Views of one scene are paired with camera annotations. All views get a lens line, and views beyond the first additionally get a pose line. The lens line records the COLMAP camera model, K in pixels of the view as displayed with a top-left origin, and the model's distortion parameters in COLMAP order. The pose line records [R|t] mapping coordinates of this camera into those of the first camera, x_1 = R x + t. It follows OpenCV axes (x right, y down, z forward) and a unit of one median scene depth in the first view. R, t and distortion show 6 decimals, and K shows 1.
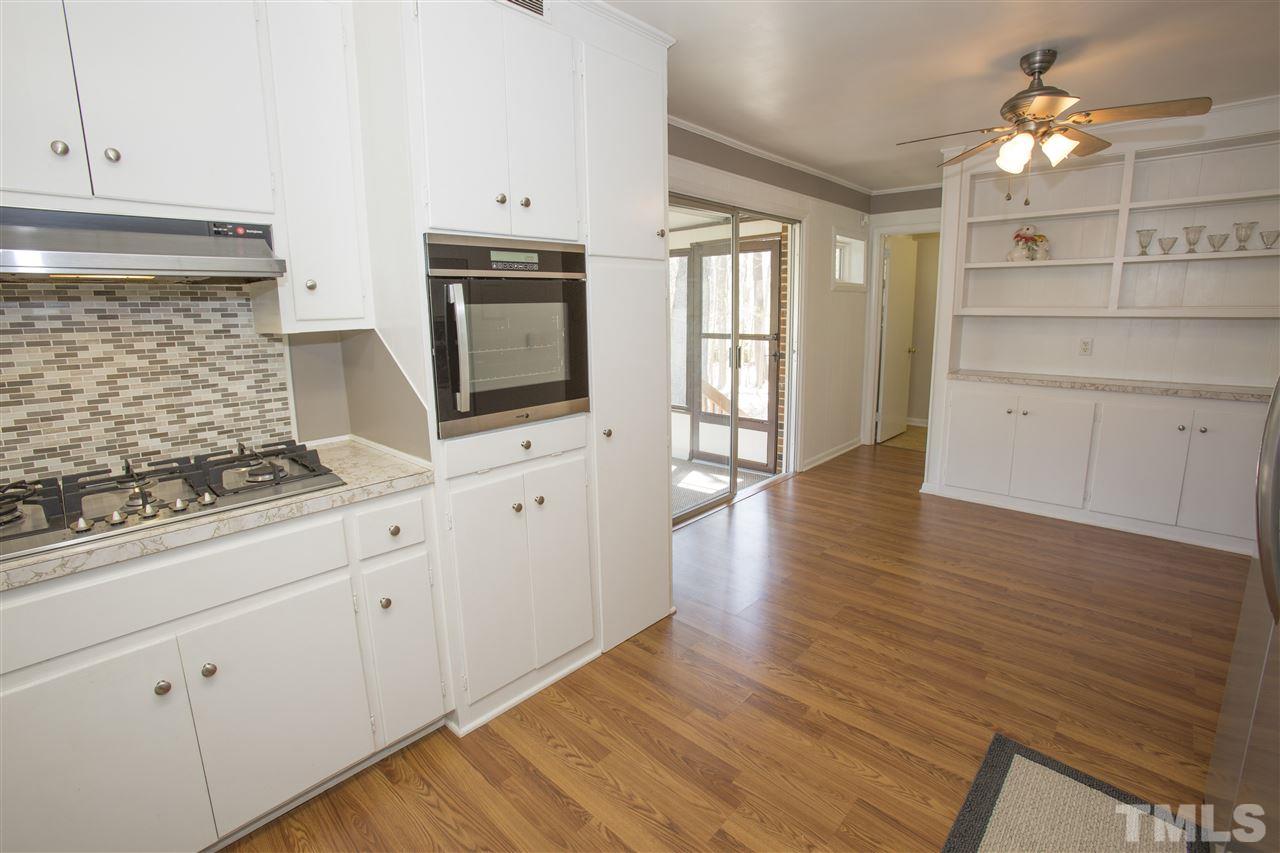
lens RADIAL K [[576.5, 0, 630.3], [0, 576.5, 412.9], [0, 0, 1]] dist [-0.041998, 0.000496]
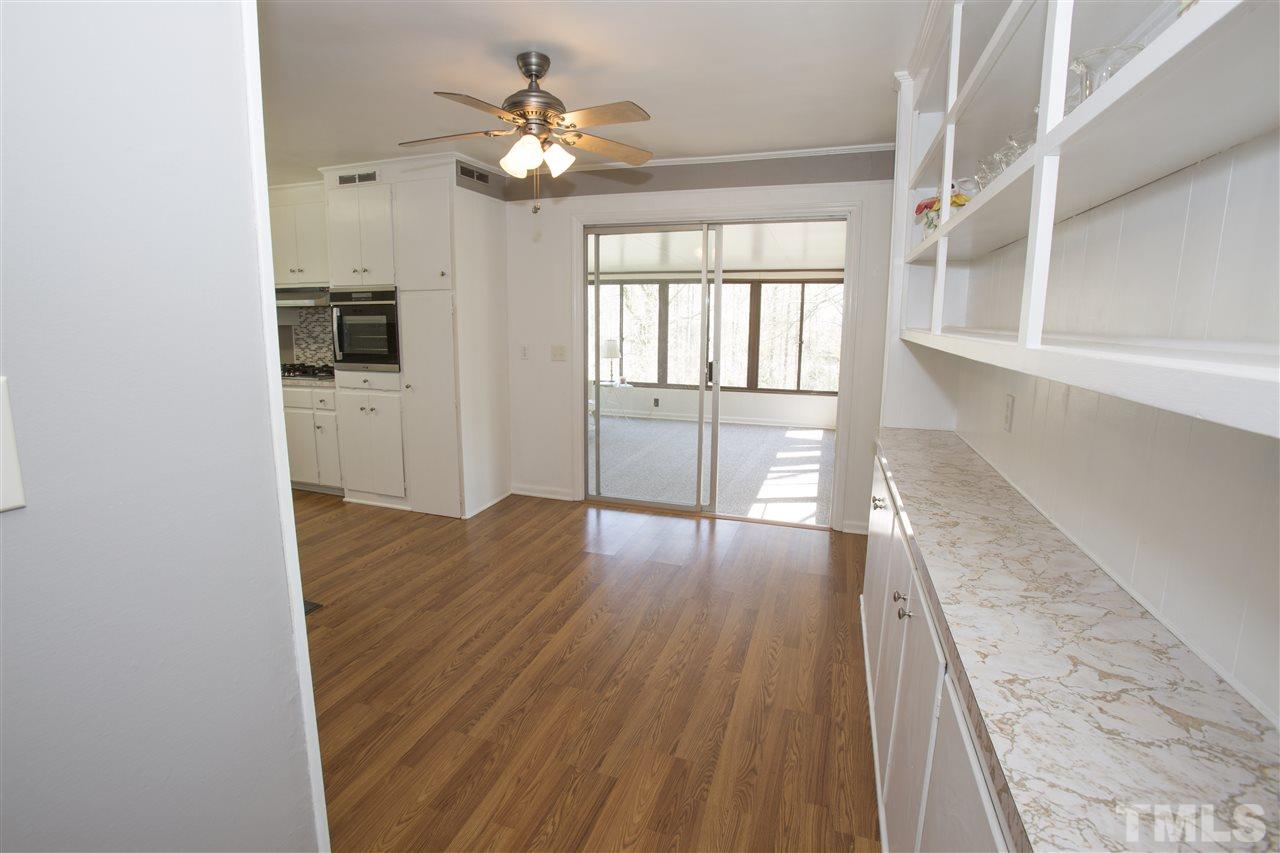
lens RADIAL K [[576.5, 0, 630.3], [0, 576.5, 412.9], [0, 0, 1]] dist [-0.041998, 0.000496]
pose [[0.405199, 0.162294, -0.899708, 2.049743], [-0.177331, 0.979379, 0.096801, -0.198810], [0.896866, 0.120322, 0.425623, 0.934284]]
